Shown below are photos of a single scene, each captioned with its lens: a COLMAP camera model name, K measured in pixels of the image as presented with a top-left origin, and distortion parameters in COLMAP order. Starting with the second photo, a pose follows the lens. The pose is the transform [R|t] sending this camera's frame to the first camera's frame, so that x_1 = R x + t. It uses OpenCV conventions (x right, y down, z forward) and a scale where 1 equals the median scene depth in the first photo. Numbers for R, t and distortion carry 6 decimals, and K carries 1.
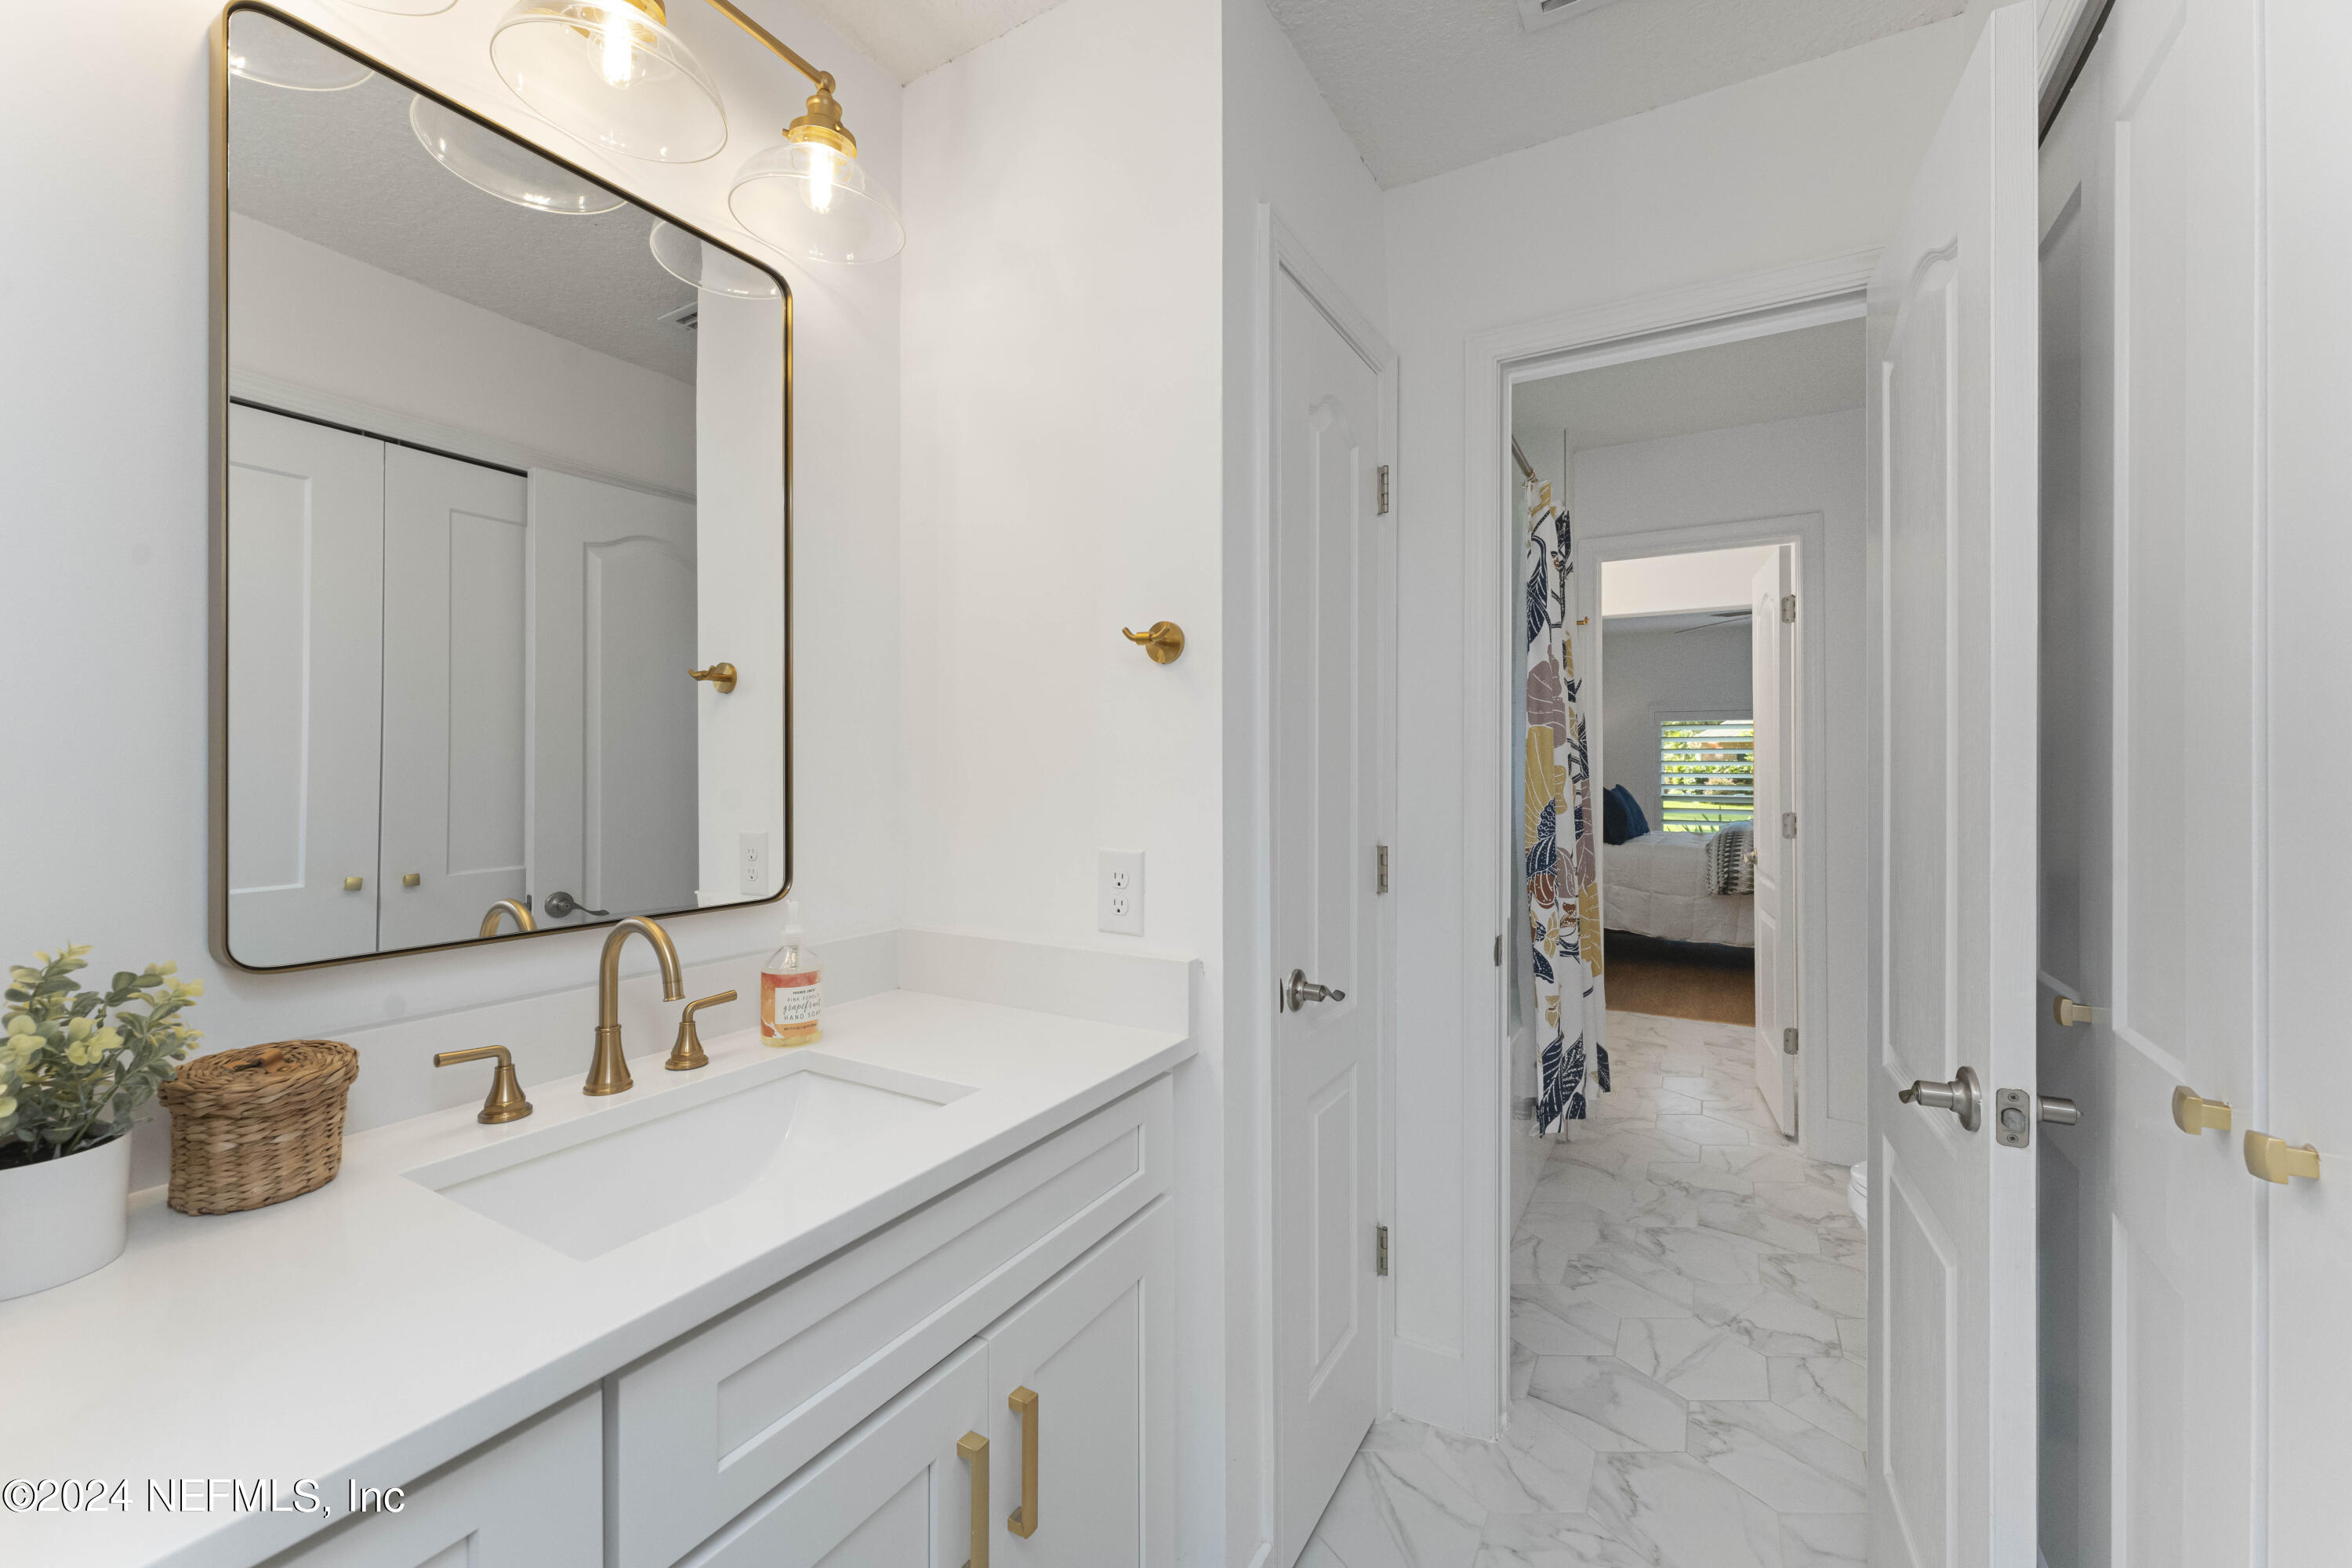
lens RADIAL K [[953.3, 0, 1178.6], [0, 953.3, 797.4], [0, 0, 1]] dist [-0.001757, -0.000672]
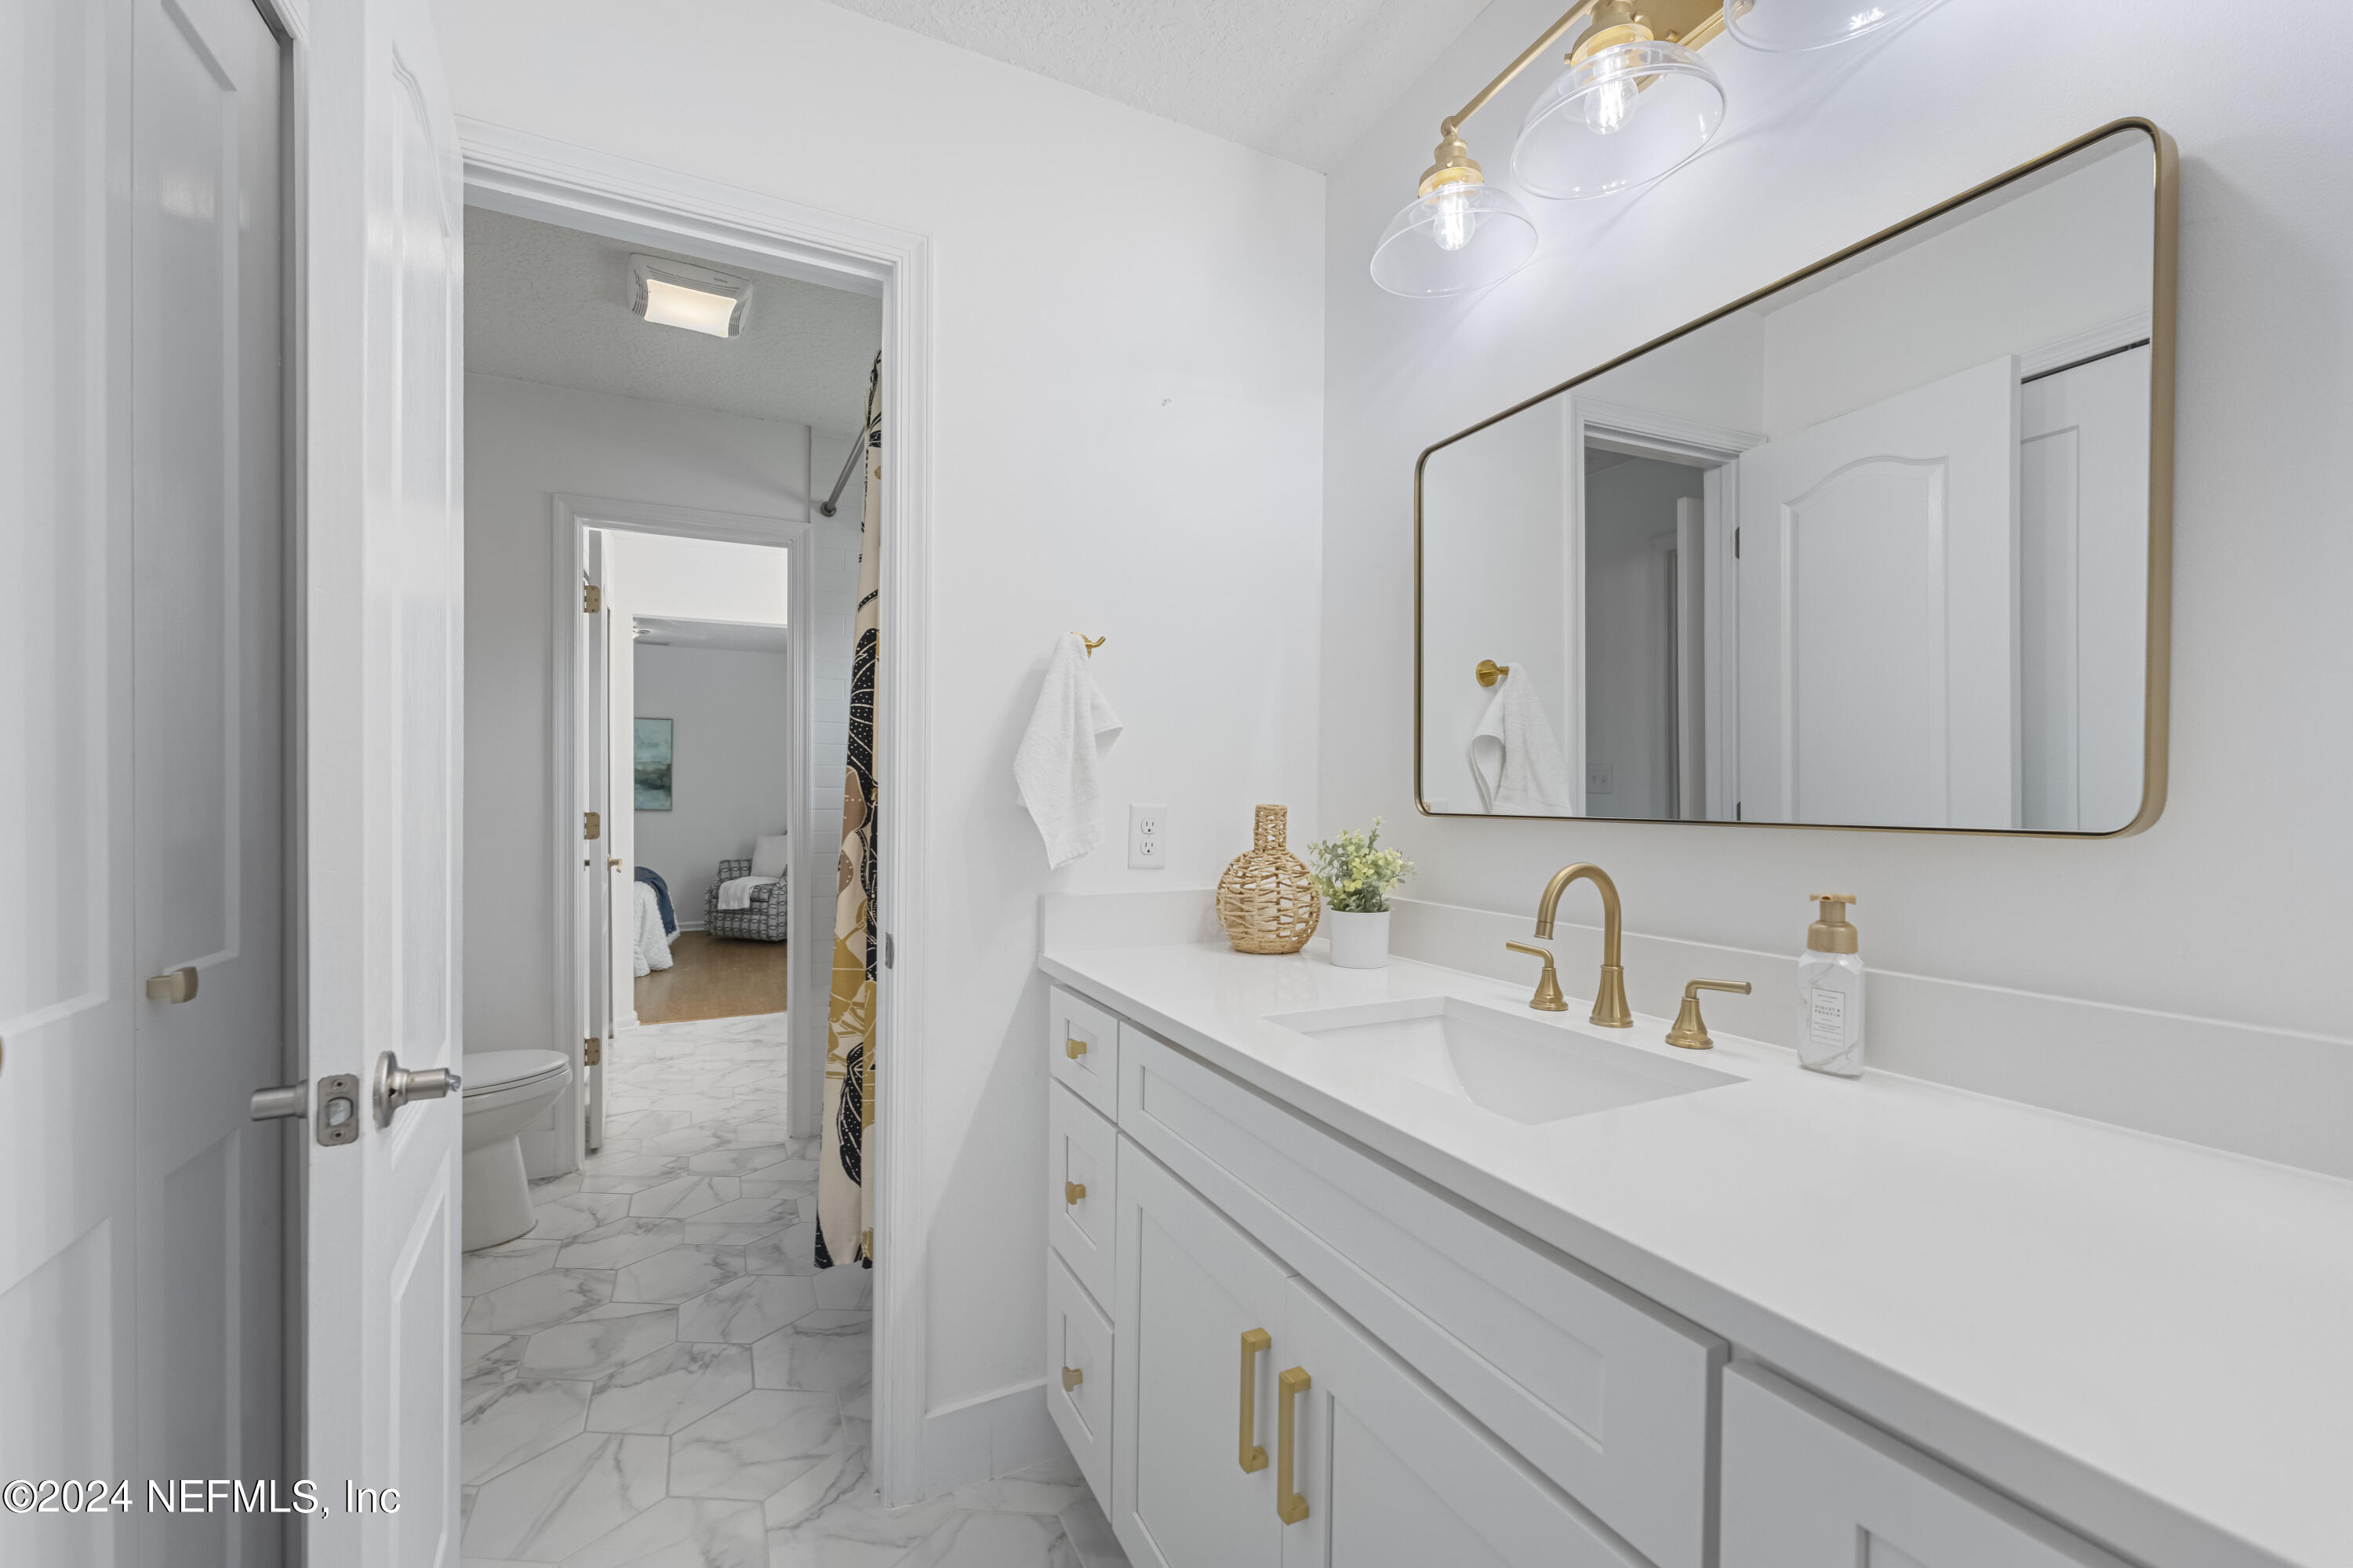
lens RADIAL K [[953.8, 0, 1182.6], [0, 953.8, 779.4], [0, 0, 1]] dist [-0.001757, -0.000672]
pose [[-0.562031, 0.011873, -0.827031, 0.965617], [0.012702, 0.999903, 0.005723, -0.005957], [0.827018, -0.007288, -0.562127, 1.807997]]
